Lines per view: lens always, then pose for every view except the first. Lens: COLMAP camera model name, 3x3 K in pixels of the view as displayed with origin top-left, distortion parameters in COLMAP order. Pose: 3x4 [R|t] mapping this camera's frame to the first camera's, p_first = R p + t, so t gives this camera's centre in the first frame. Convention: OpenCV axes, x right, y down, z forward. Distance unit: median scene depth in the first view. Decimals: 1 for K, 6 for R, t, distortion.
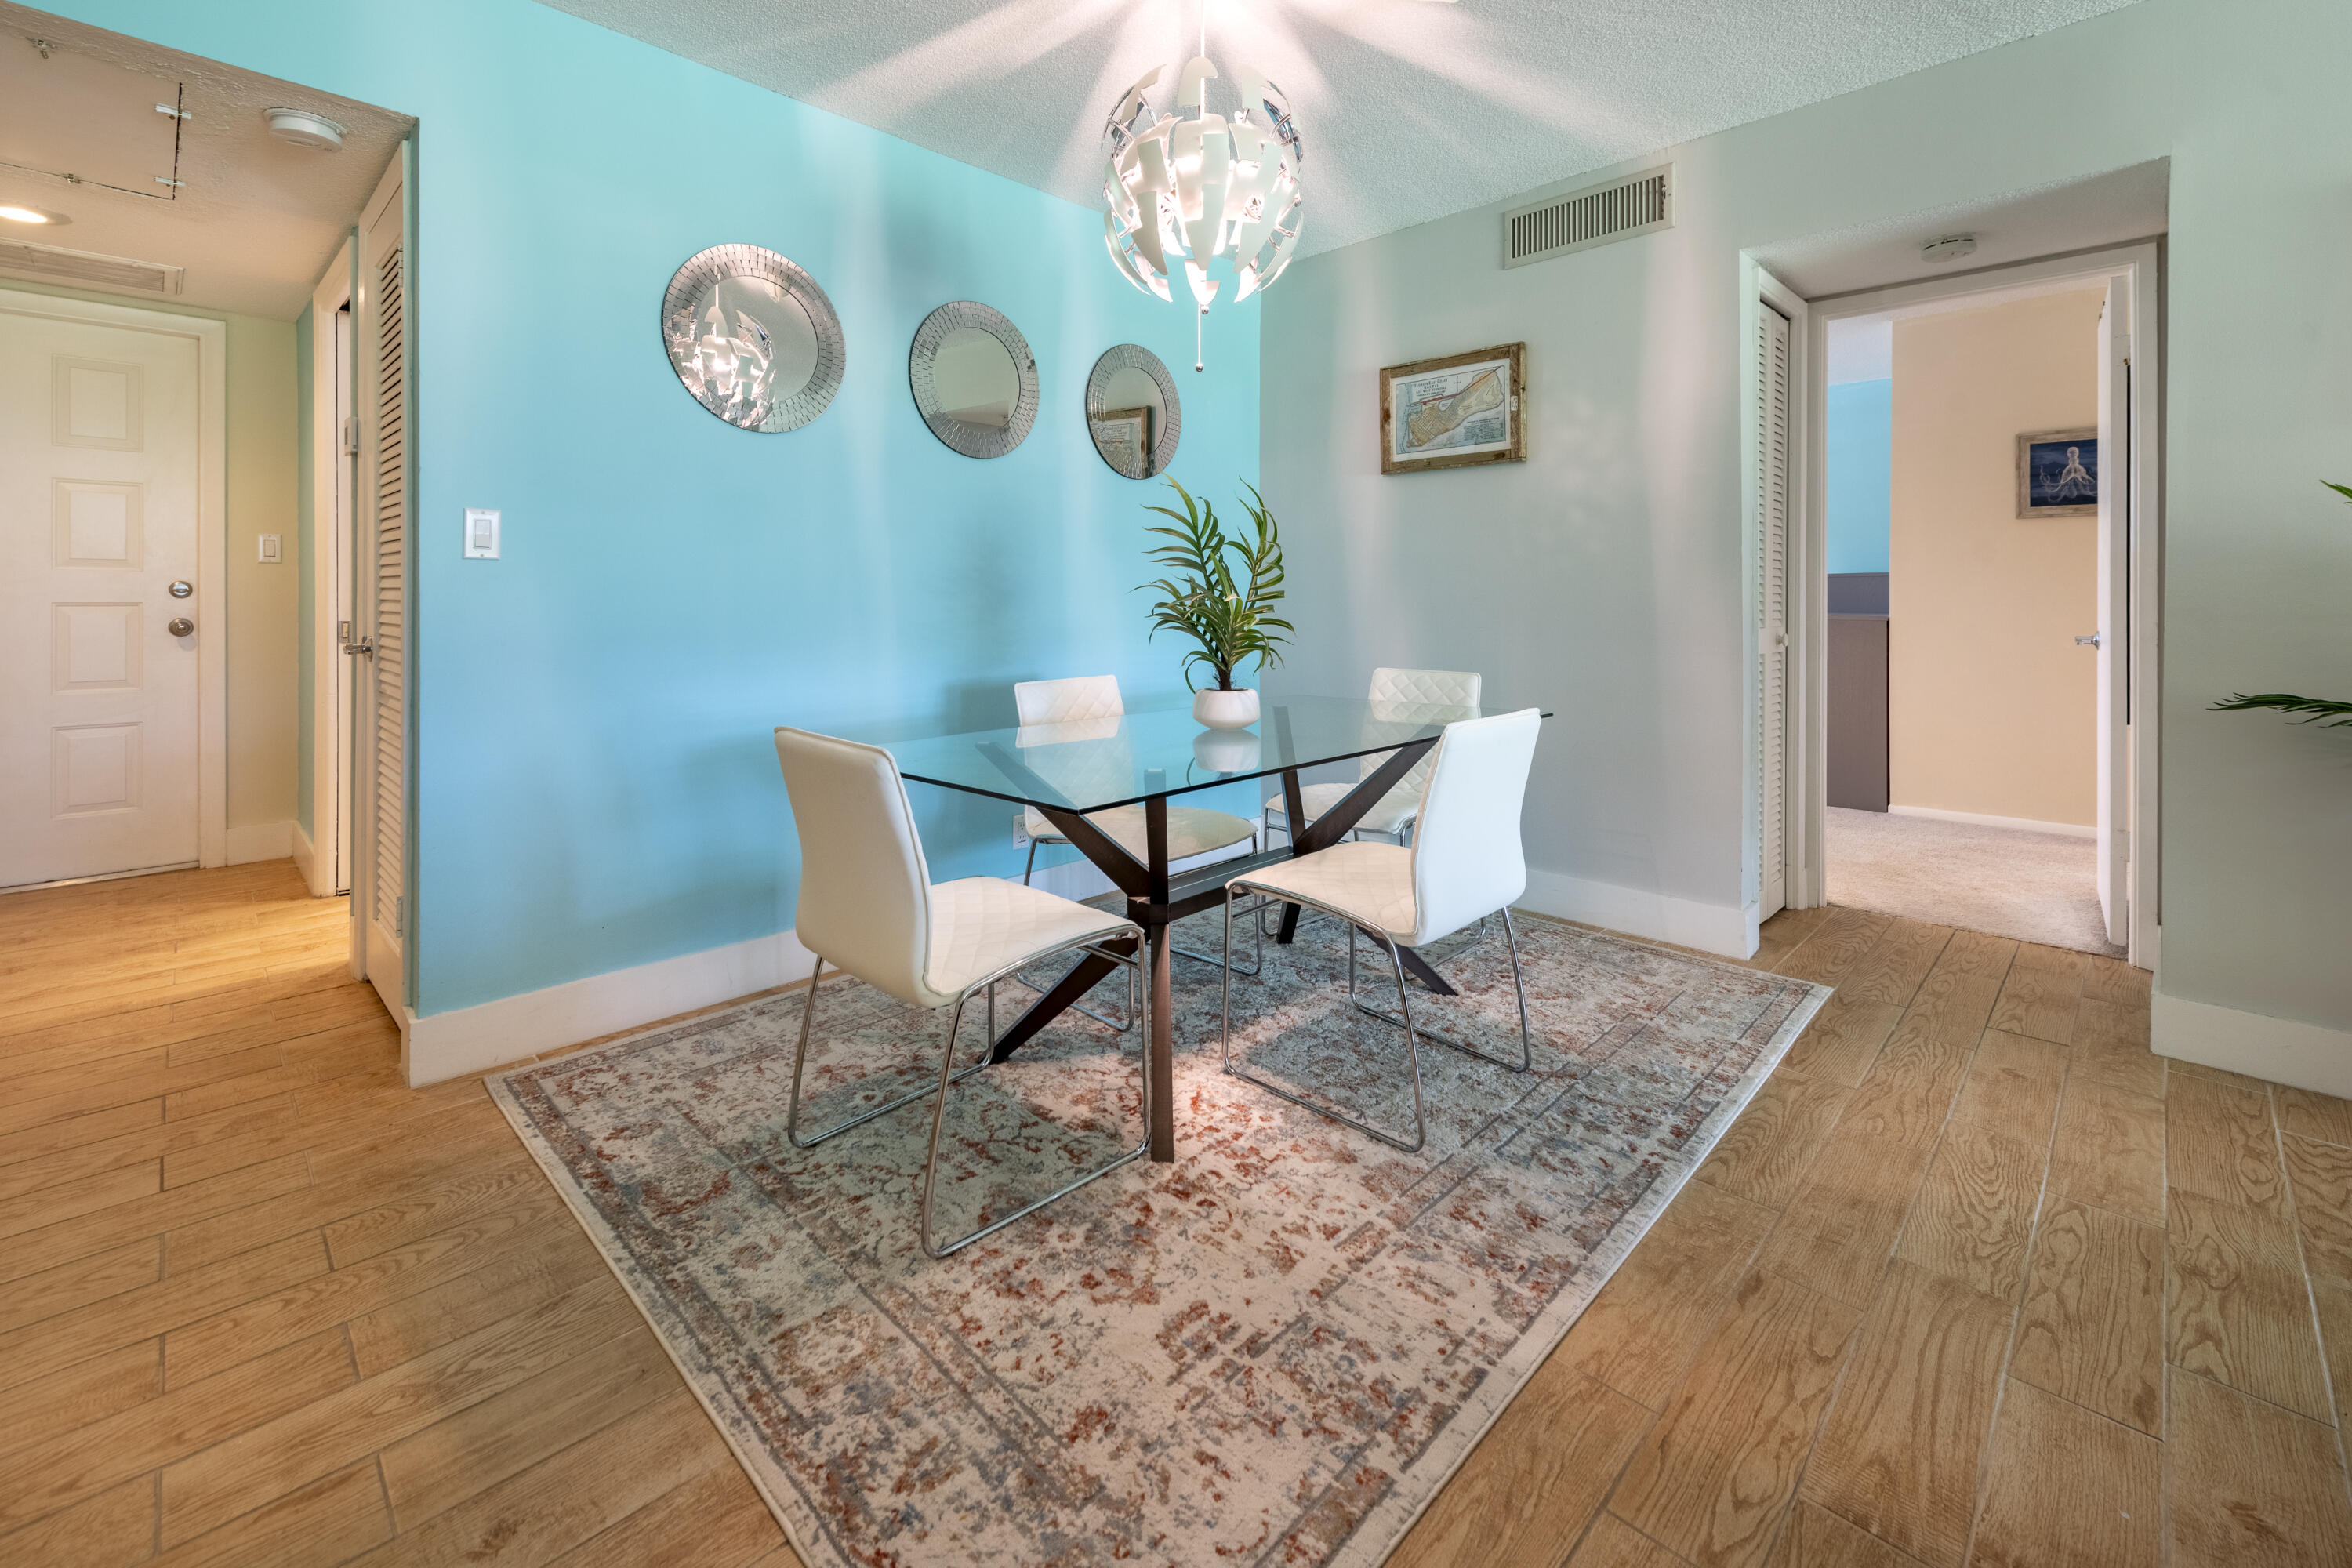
lens RADIAL K [[972.3, 0, 1144.1], [0, 972.3, 606.0], [0, 0, 1]] dist [0.002323, -0.002896]
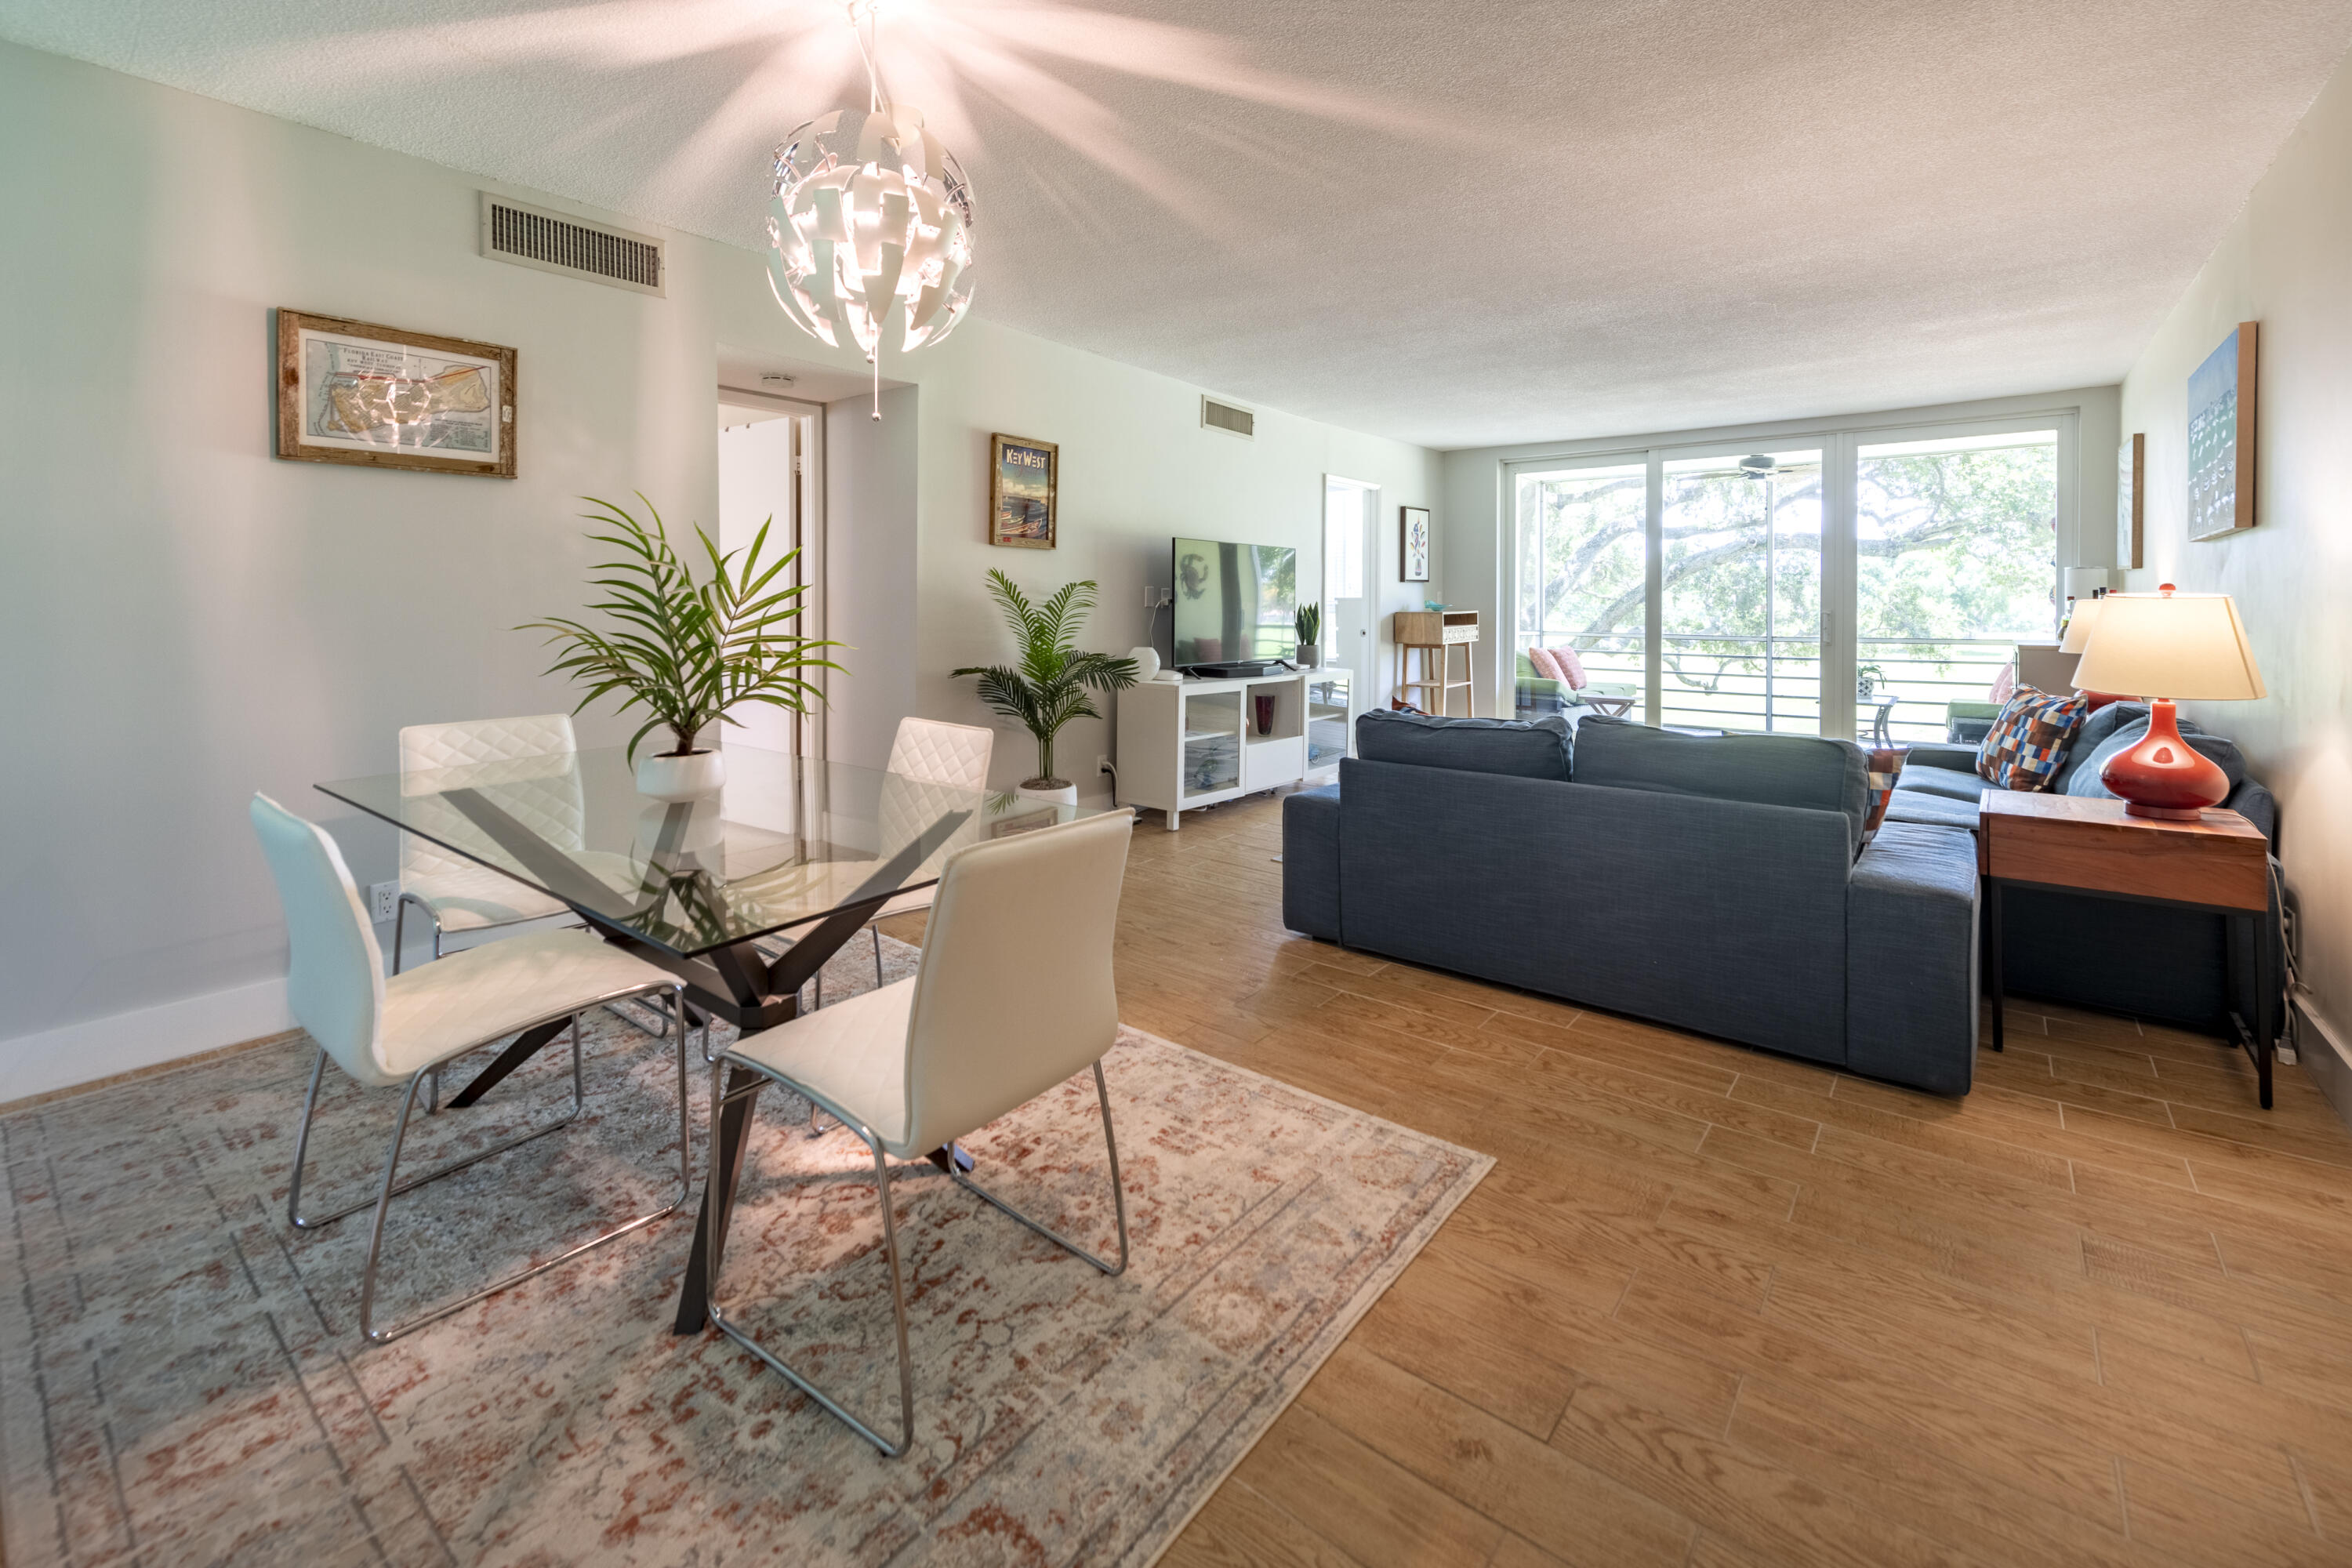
lens RADIAL K [[972.3, 0, 1186.6], [0, 972.3, 597.6], [0, 0, 1]] dist [0.002323, -0.002896]
pose [[-0.111844, -0.003221, 0.993721, -1.001211], [0.006638, 0.999970, 0.003989, -0.063022], [-0.993704, 0.007042, -0.111819, 0.807887]]
